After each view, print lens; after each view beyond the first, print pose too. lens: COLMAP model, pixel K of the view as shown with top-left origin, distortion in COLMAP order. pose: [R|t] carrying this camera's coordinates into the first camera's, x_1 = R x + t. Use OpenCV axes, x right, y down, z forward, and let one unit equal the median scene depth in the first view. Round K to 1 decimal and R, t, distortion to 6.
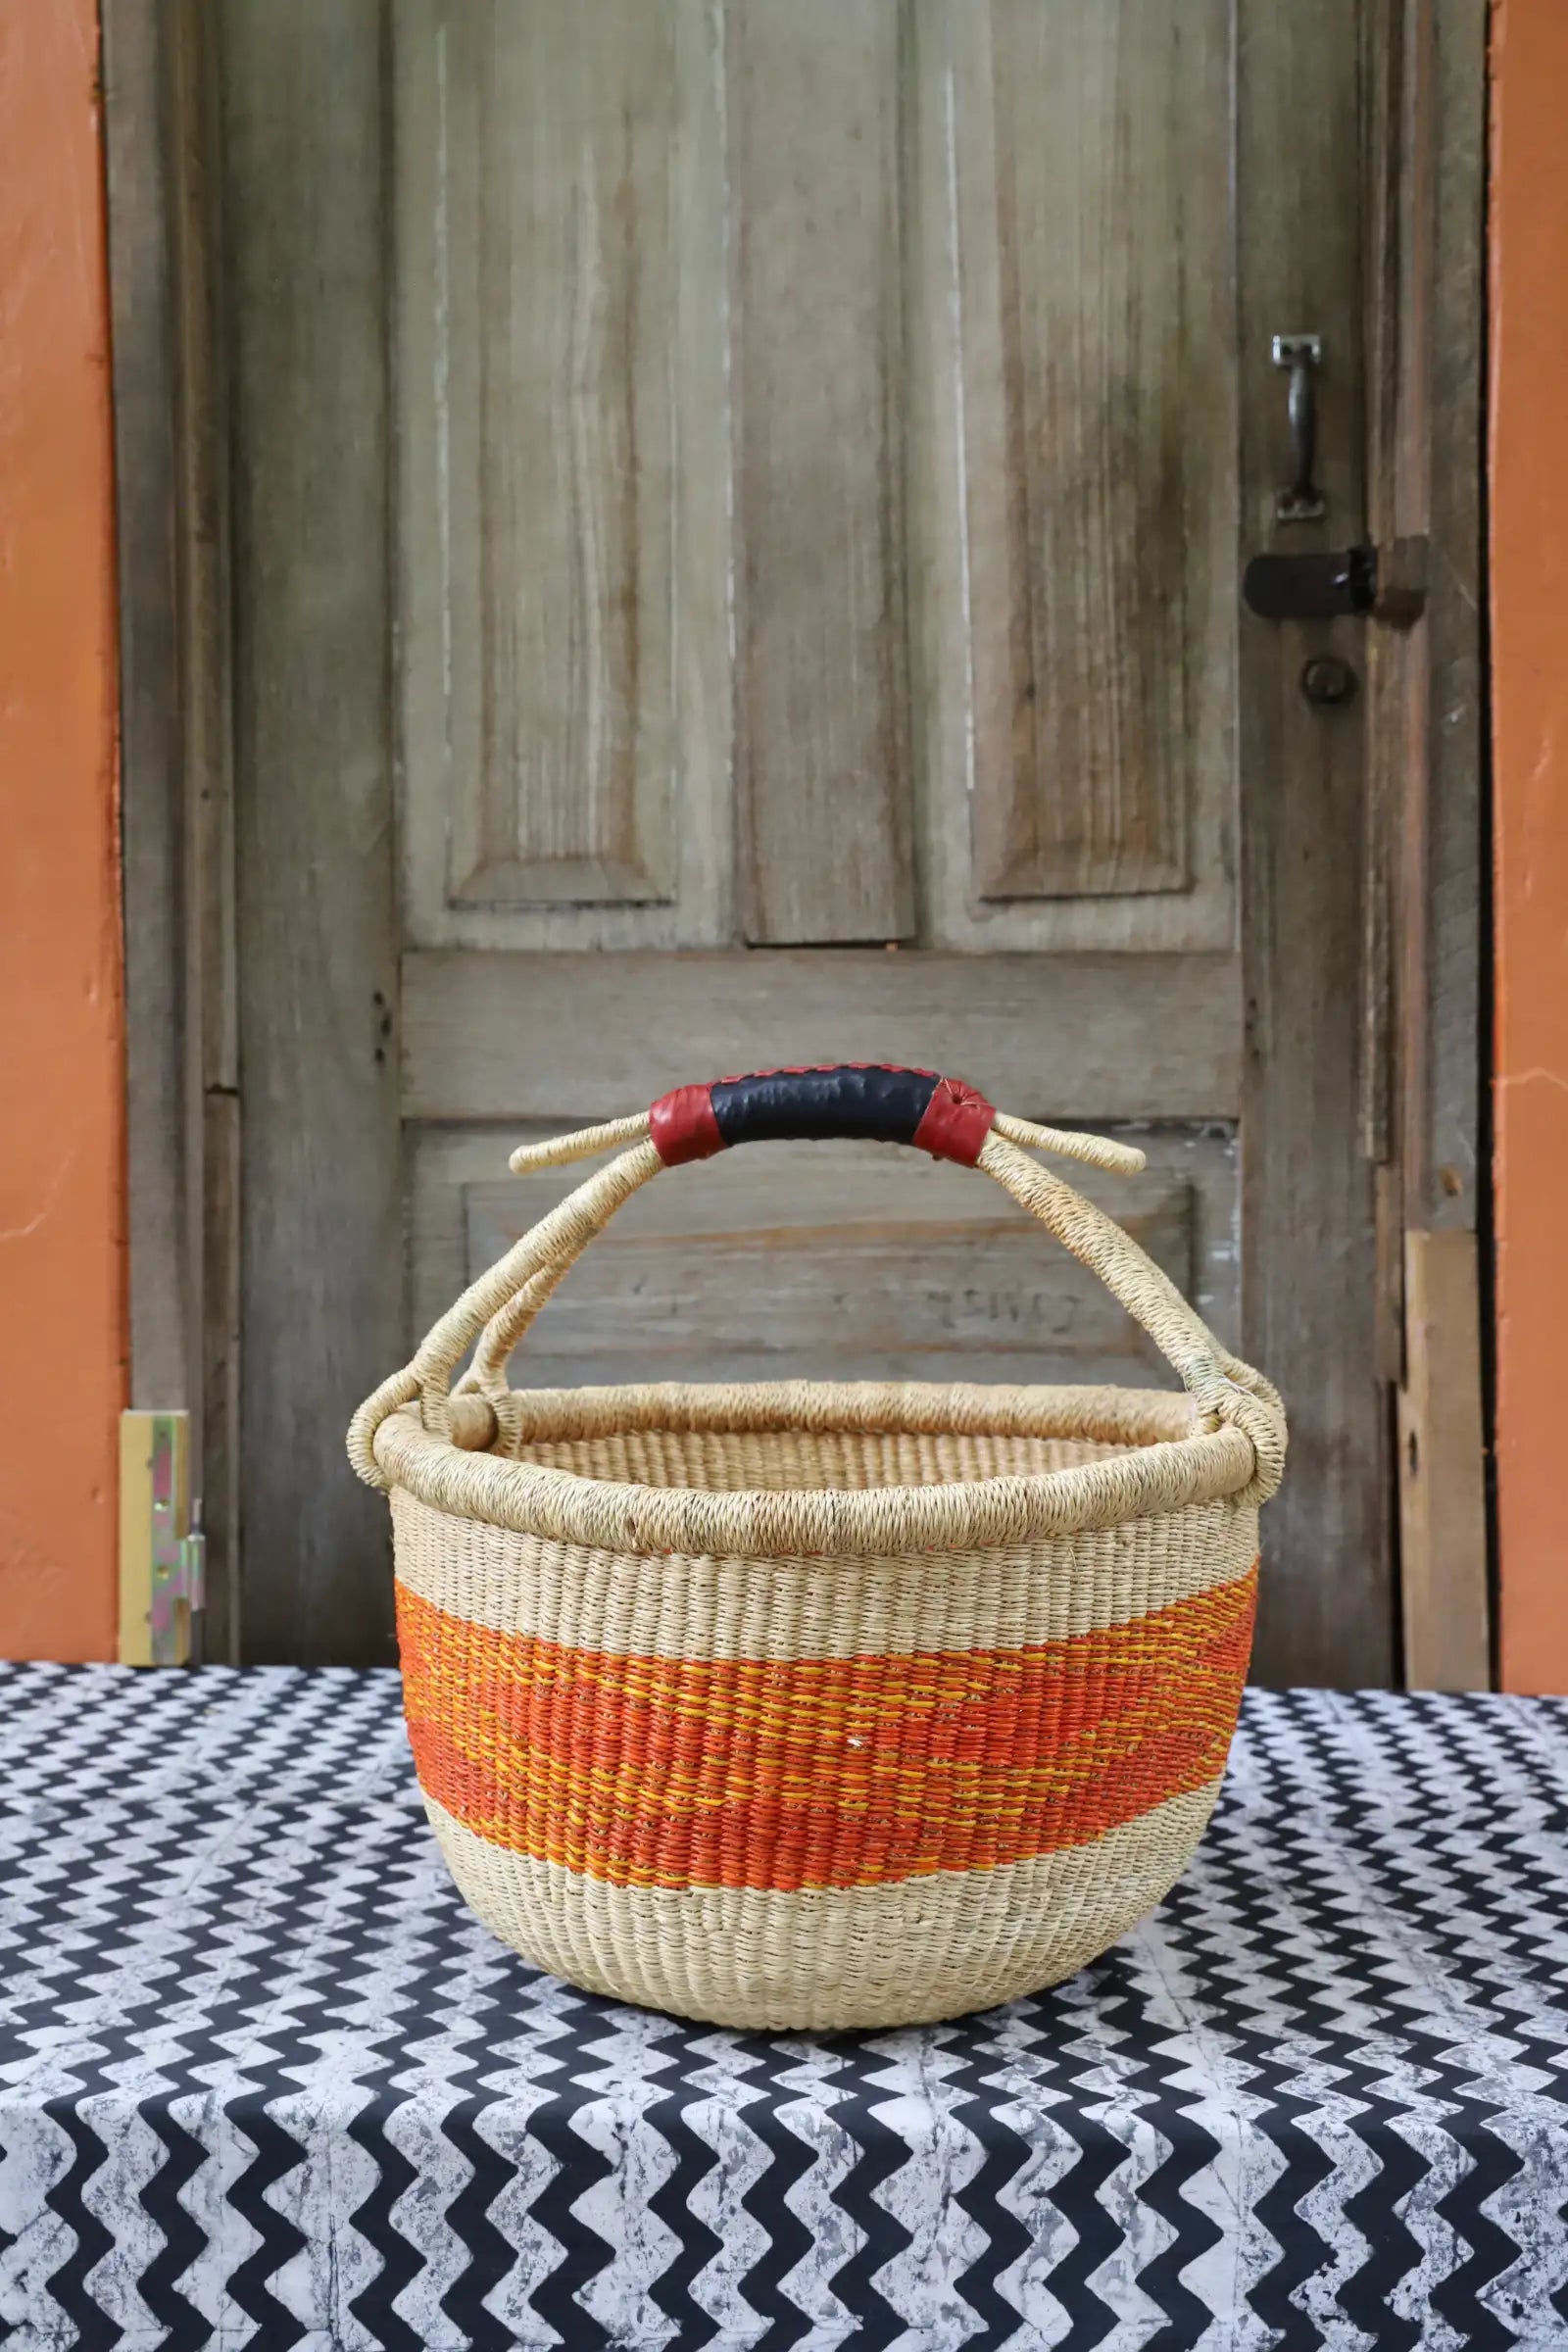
lens RADIAL K [[2337.3, 0, 778.4], [0, 2337.3, 1211.2], [0, 0, 1]] dist [0.031388, 0.000000]
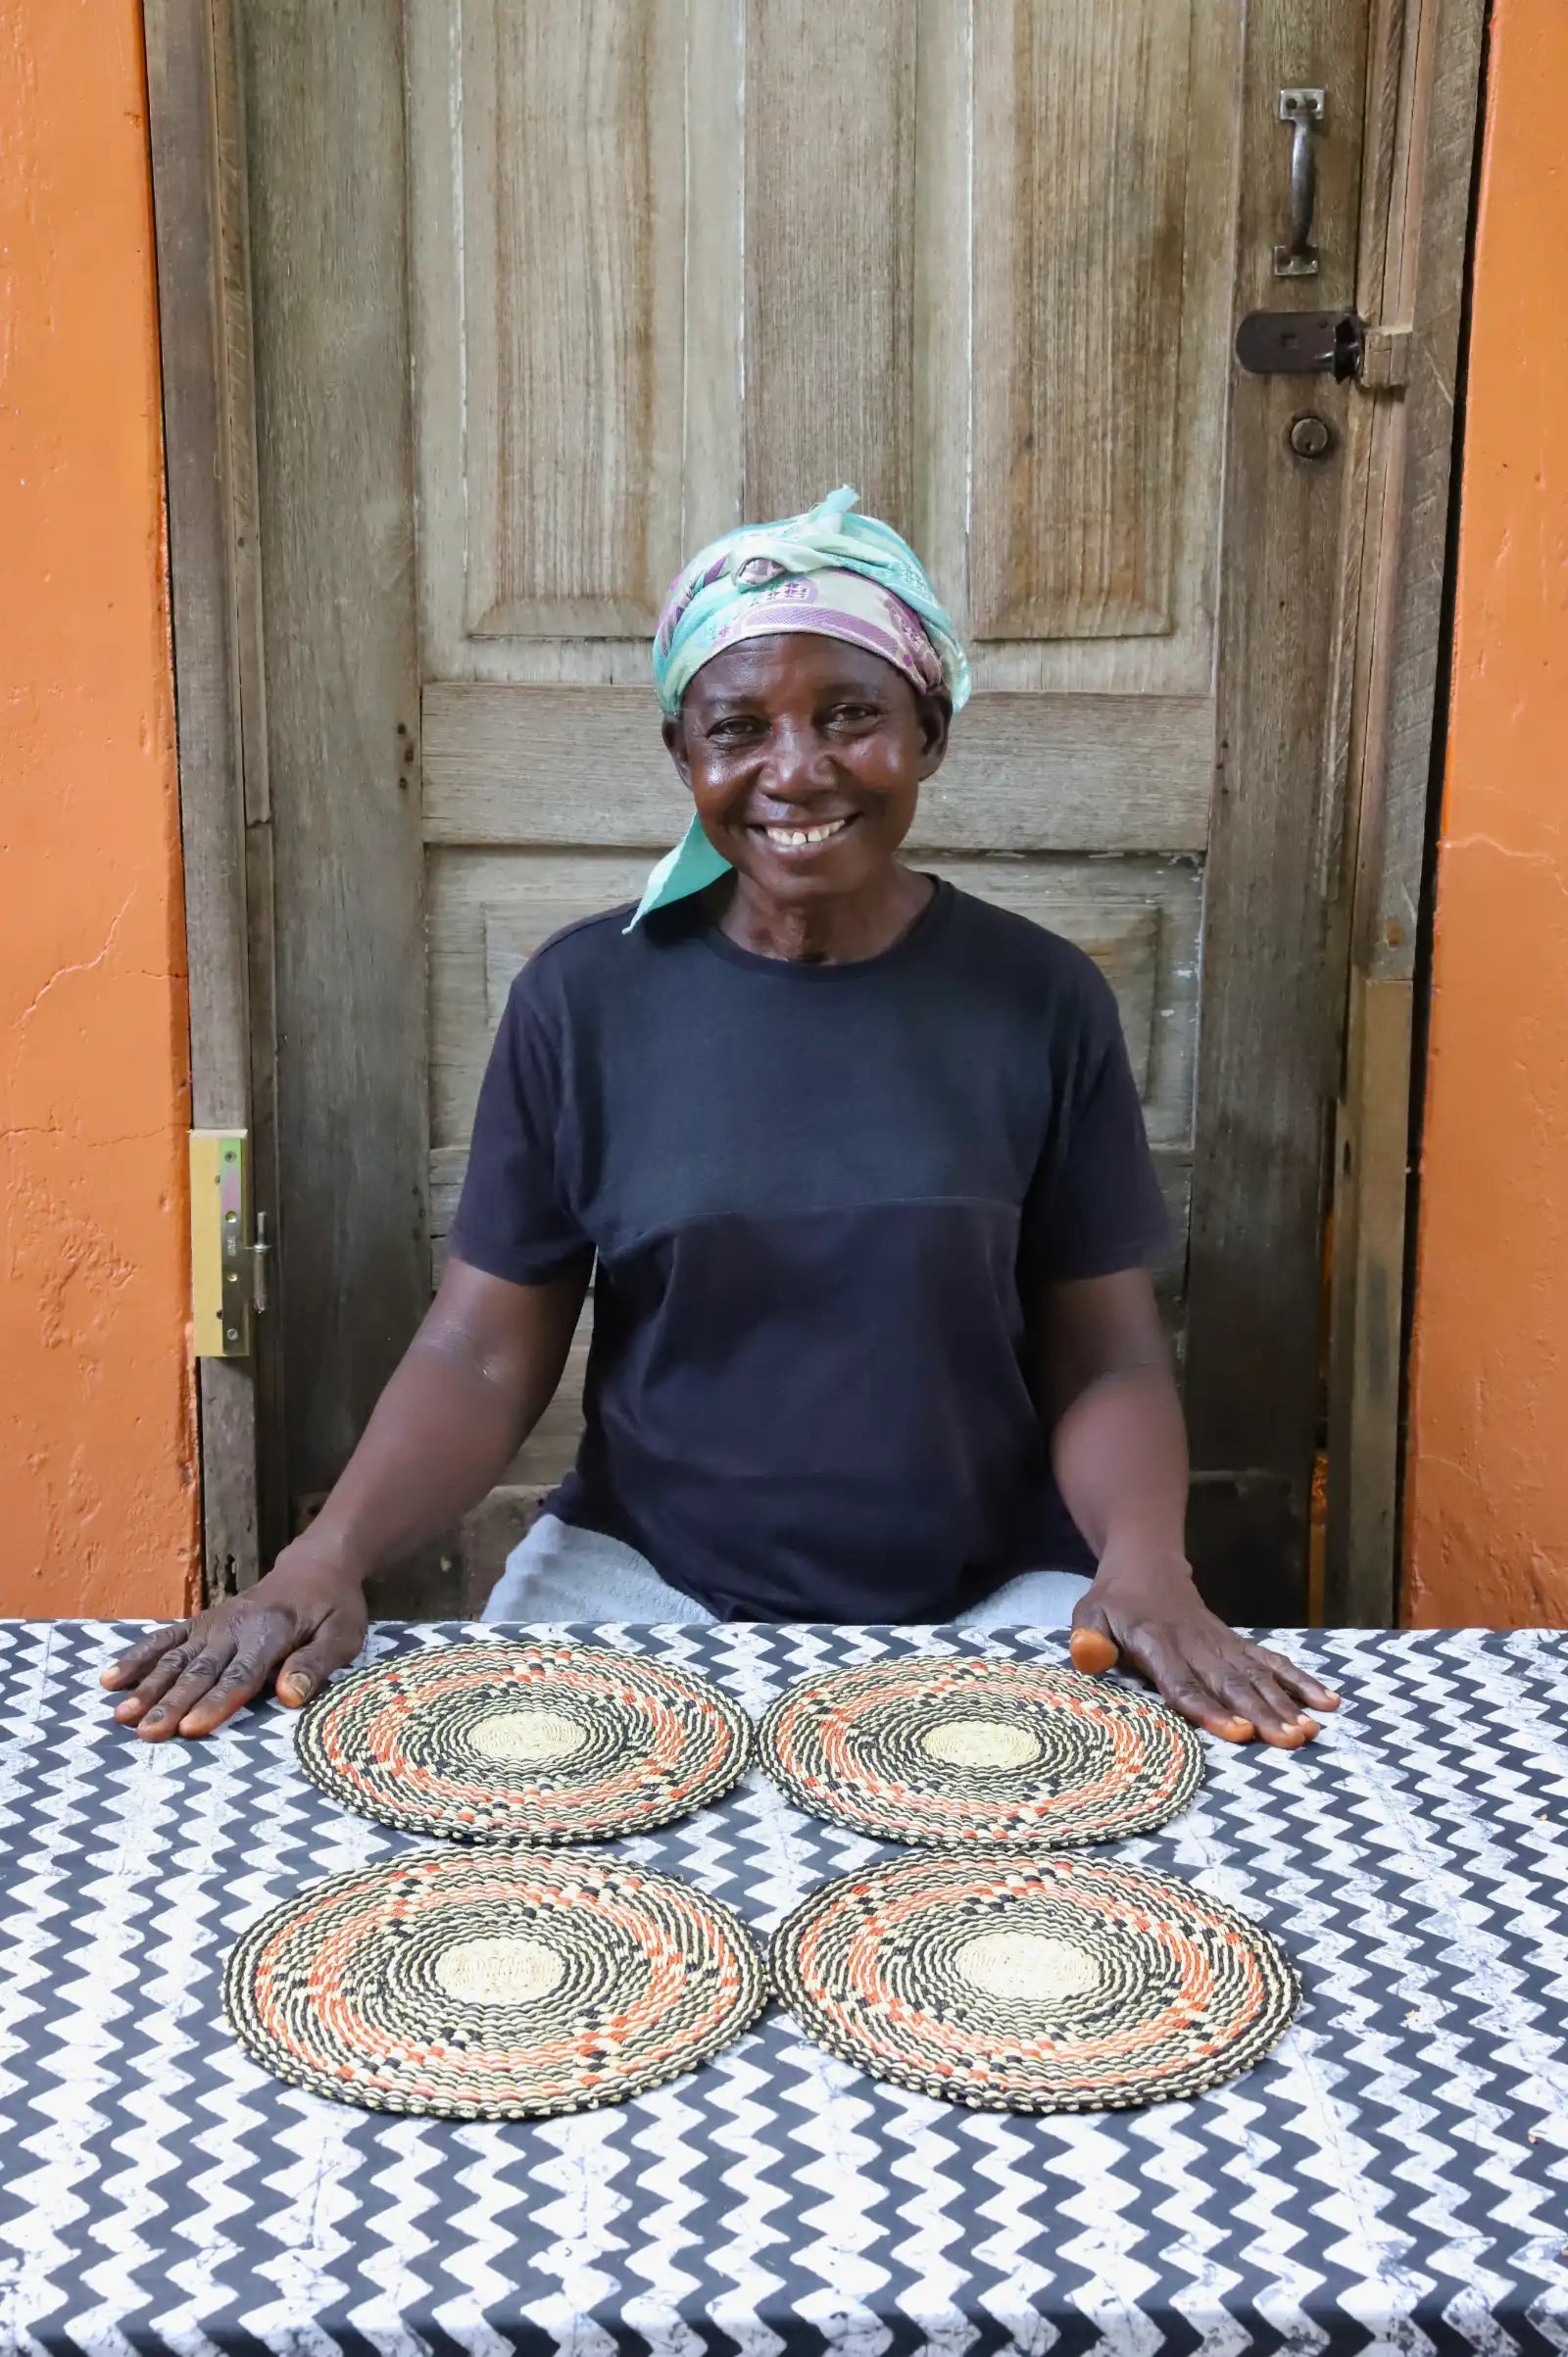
lens RADIAL K [[2853.3, 0, 761.3], [0, 2853.3, 1156.3], [0, 0, 1]] dist [0.090903, 0.000000]
pose [[0.997960, 0.000410, 0.063835, -0.092884], [-0.014000, 0.977038, 0.212605, -0.181541], [-0.062282, -0.213065, 0.975051, -0.307878]]
